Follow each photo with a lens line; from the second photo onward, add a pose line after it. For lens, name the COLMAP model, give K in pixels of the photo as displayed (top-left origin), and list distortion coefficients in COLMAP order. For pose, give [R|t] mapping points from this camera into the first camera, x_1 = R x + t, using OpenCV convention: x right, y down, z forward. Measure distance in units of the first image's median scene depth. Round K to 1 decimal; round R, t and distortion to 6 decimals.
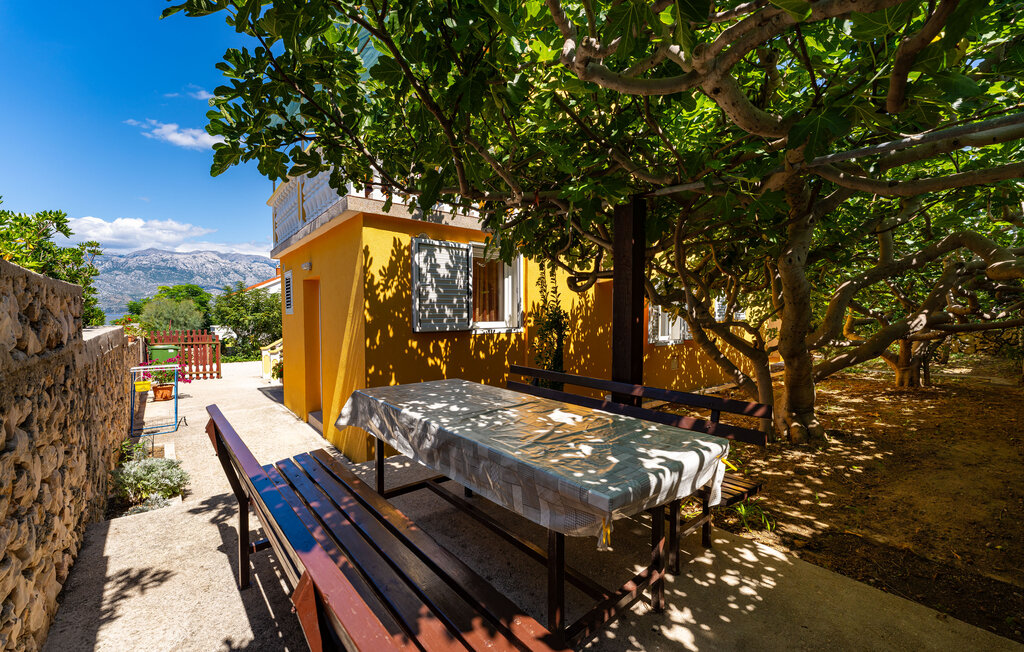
lens RADIAL K [[415.8, 0, 512.8], [0, 415.8, 326.1], [0, 0, 1]] dist [0.001080, -0.000876]
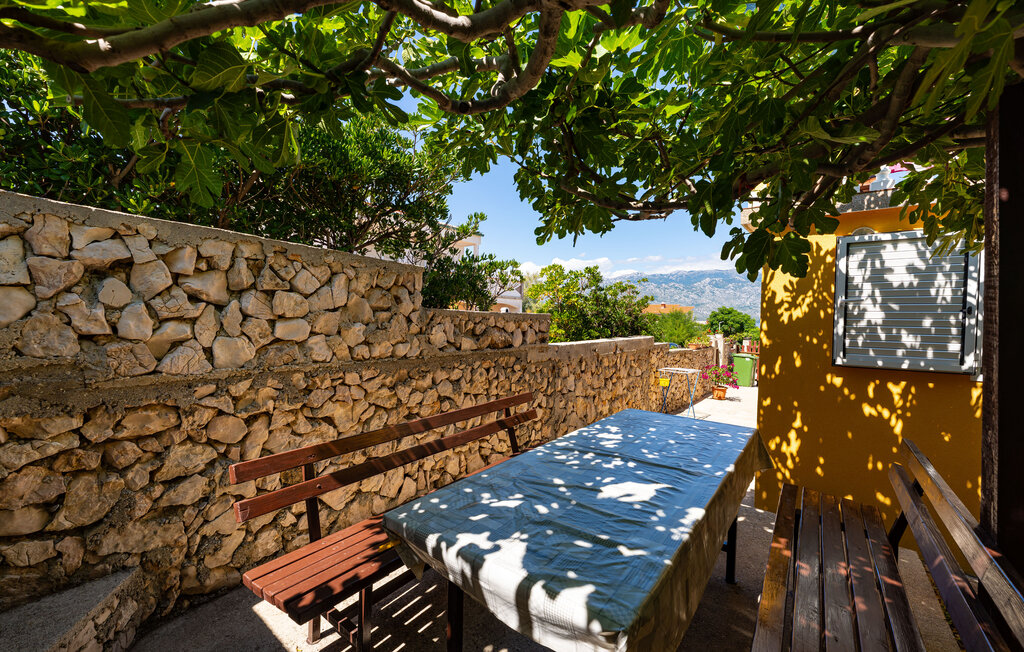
lens RADIAL K [[415.8, 0, 511.1], [0, 415.8, 322.2], [0, 0, 1]] dist [0.001080, -0.000876]
pose [[0.204814, 0.015669, -0.978675, 0.369901], [-0.049579, 0.998754, 0.005615, -0.036184], [0.977544, 0.047371, 0.205336, 0.281371]]
